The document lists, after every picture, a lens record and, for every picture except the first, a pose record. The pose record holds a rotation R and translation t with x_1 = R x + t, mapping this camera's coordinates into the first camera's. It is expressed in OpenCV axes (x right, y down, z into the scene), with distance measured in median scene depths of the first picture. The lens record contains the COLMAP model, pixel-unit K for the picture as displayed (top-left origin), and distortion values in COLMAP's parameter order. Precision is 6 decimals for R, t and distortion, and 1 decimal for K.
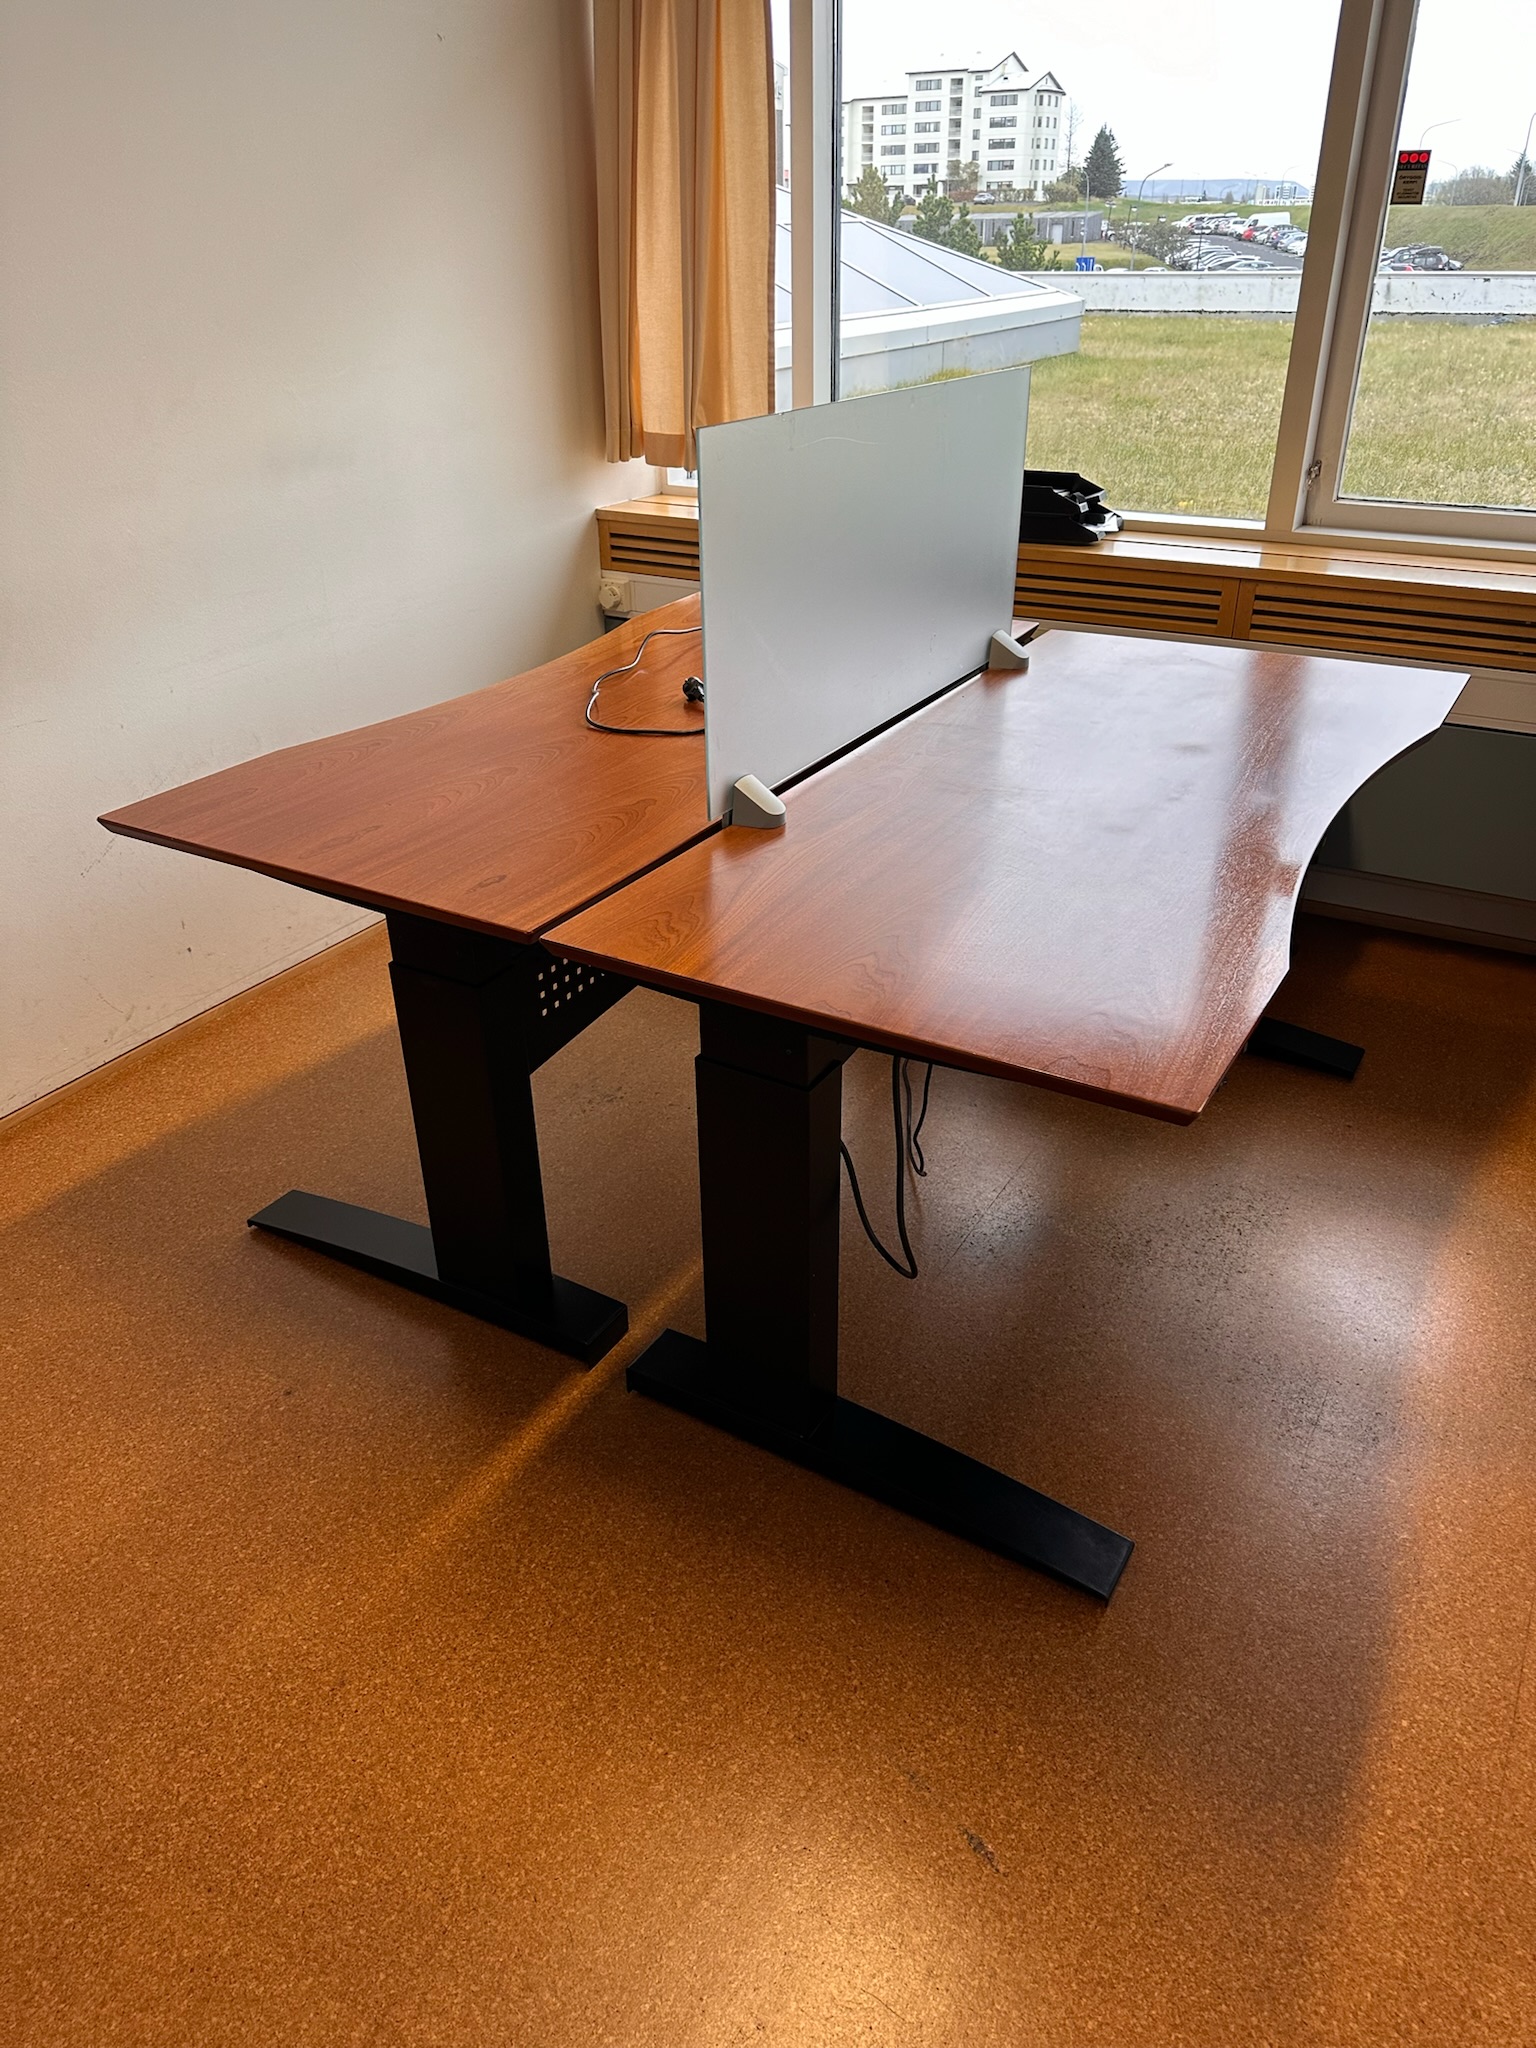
lens RADIAL K [[1473.7, 0, 744.4], [0, 1473.7, 1039.7], [0, 0, 1]] dist [0.033834, -0.045953]
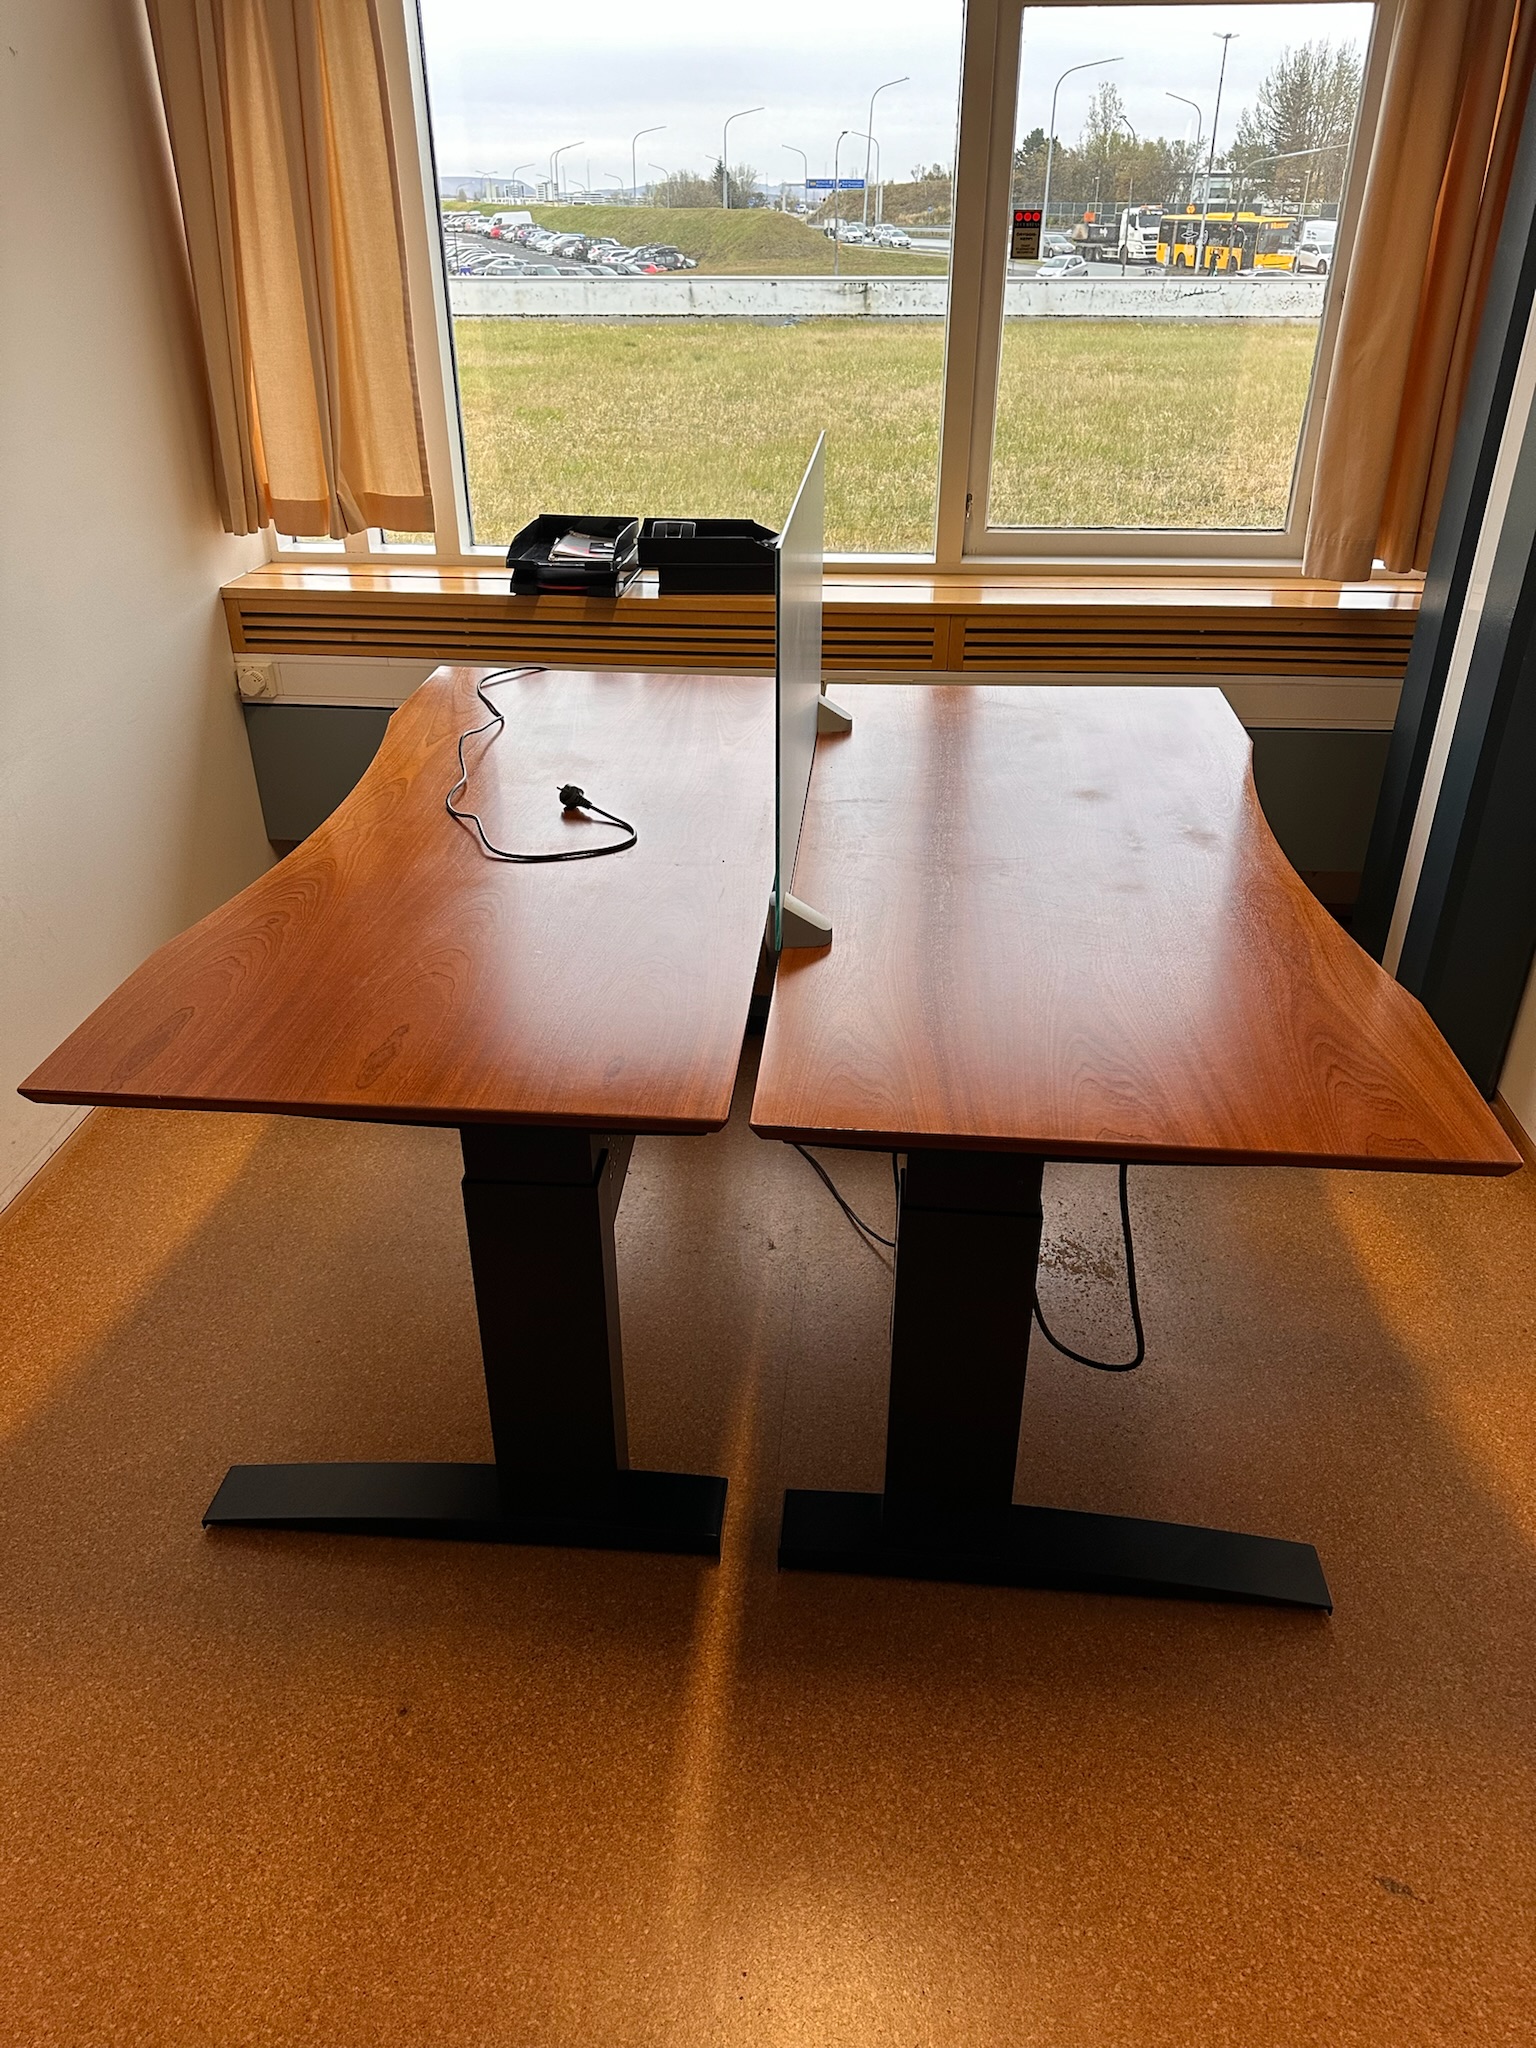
lens RADIAL K [[1473.7, 0, 773.6], [0, 1473.7, 1038.9], [0, 0, 1]] dist [0.033834, -0.045953]
pose [[0.893703, -0.204597, 0.399294, -0.245243], [0.203495, 0.978010, 0.045665, -0.082398], [-0.399857, 0.040444, 0.915685, 0.089908]]
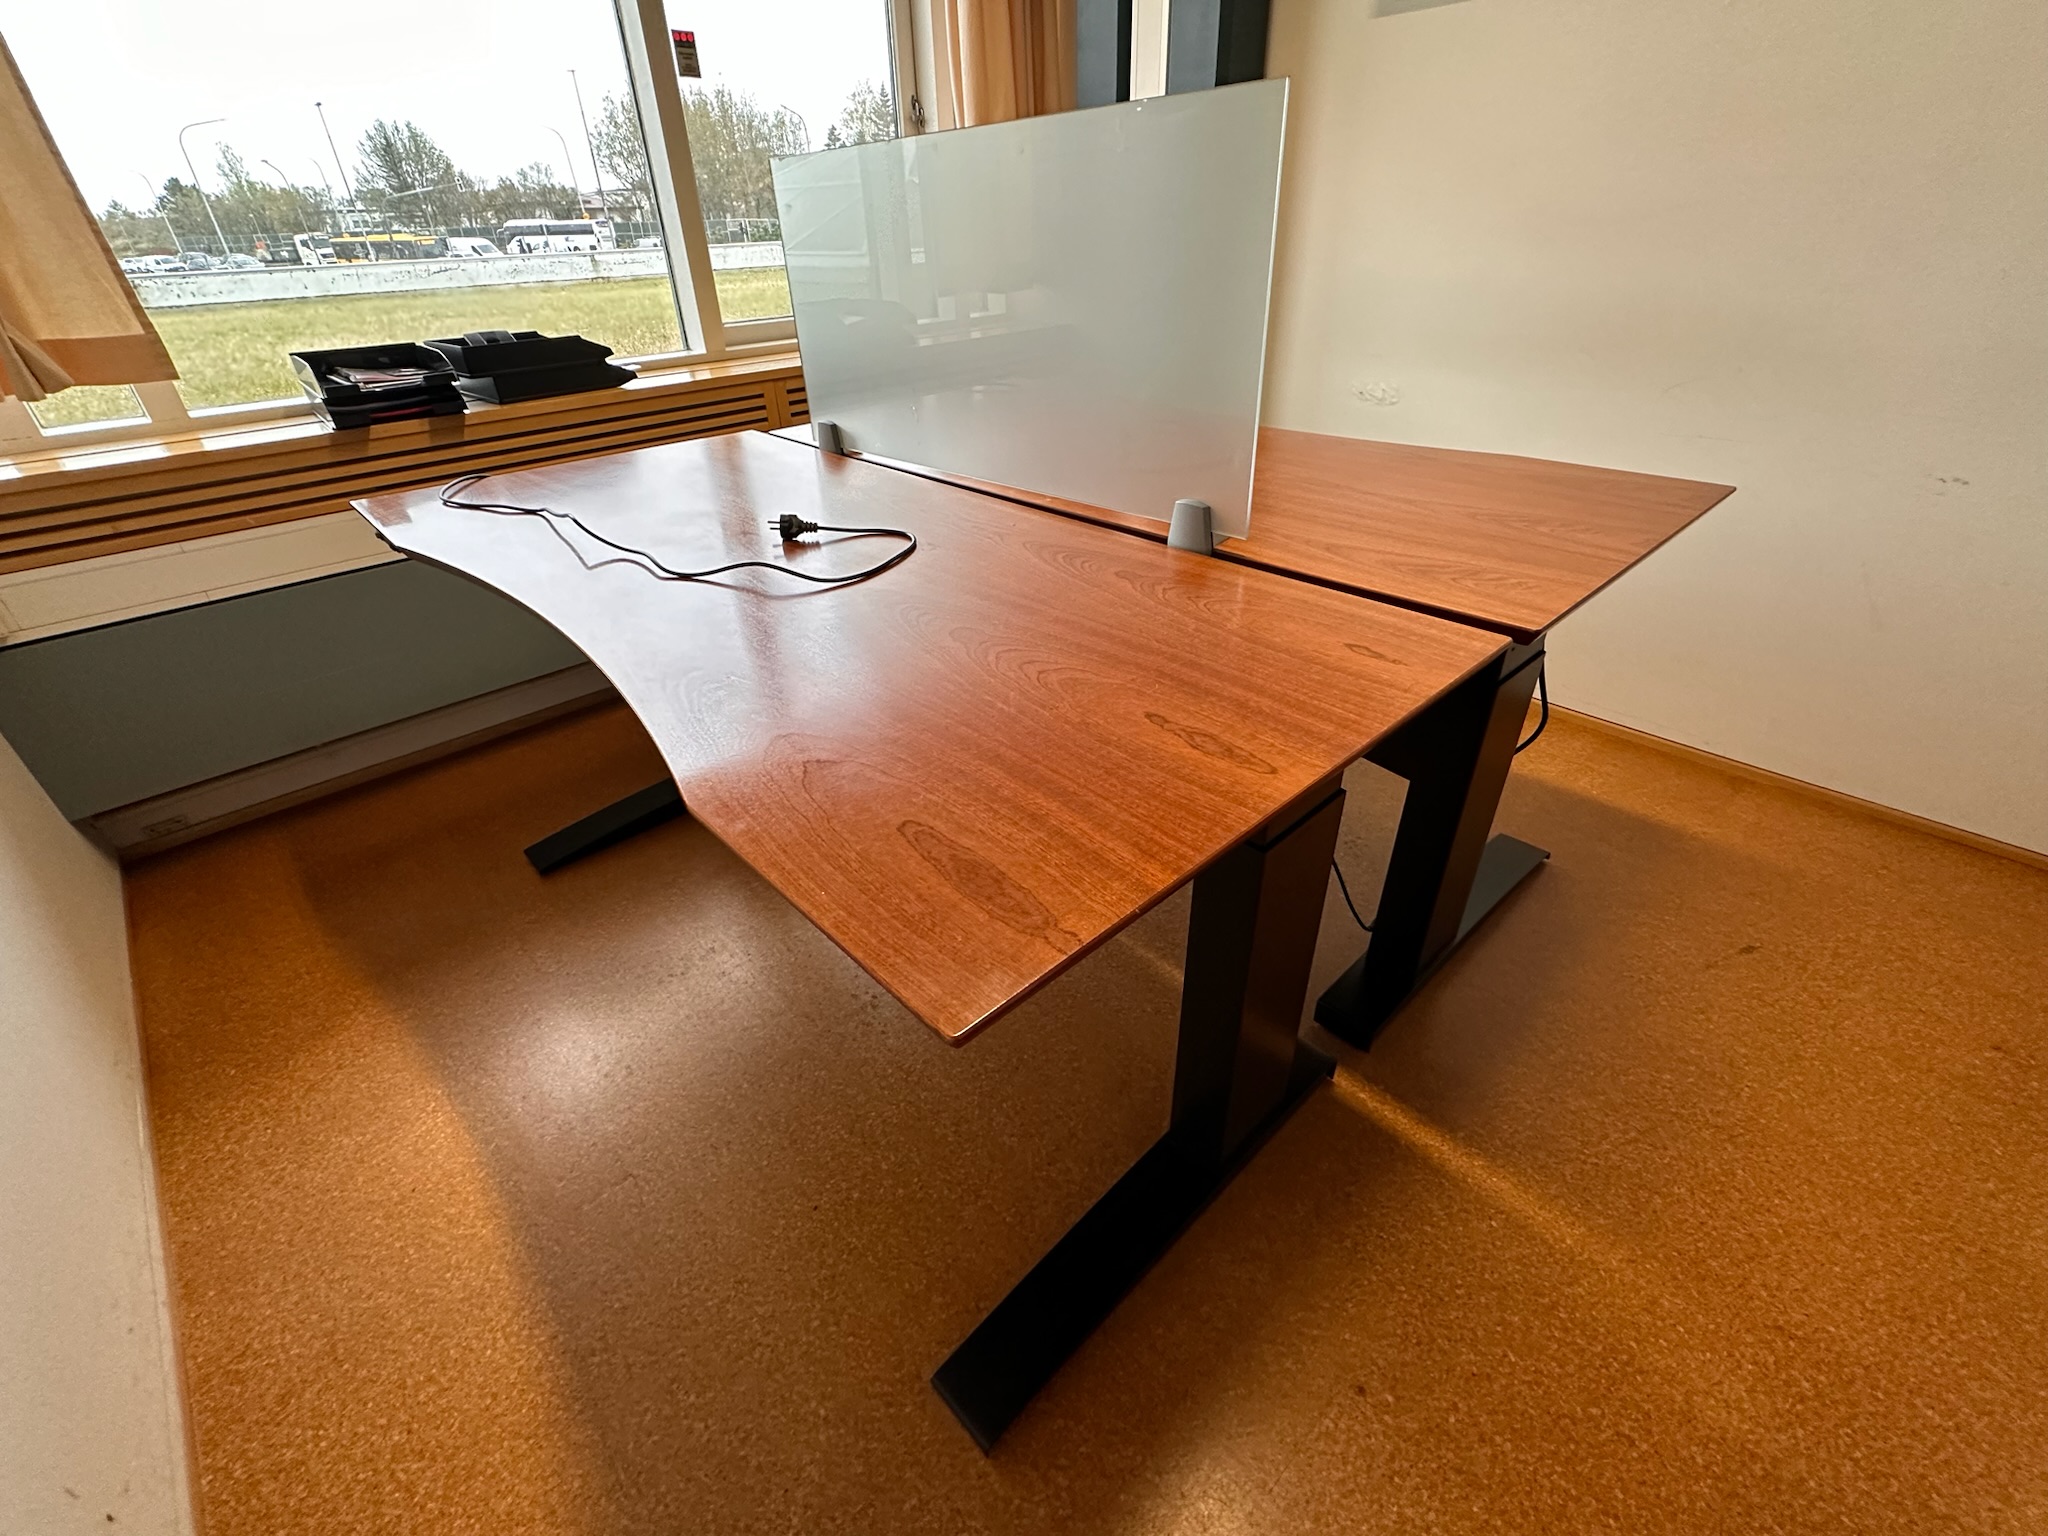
lens RADIAL K [[890.8, 0, 1035.3], [0, 890.8, 772.4], [0, 0, 1]] dist [-0.004576, 0.001770]
pose [[0.261252, -0.506467, 0.821729, -0.374196], [0.491782, 0.802363, 0.338179, -0.176039], [-0.830601, 0.315762, 0.458689, 0.534509]]
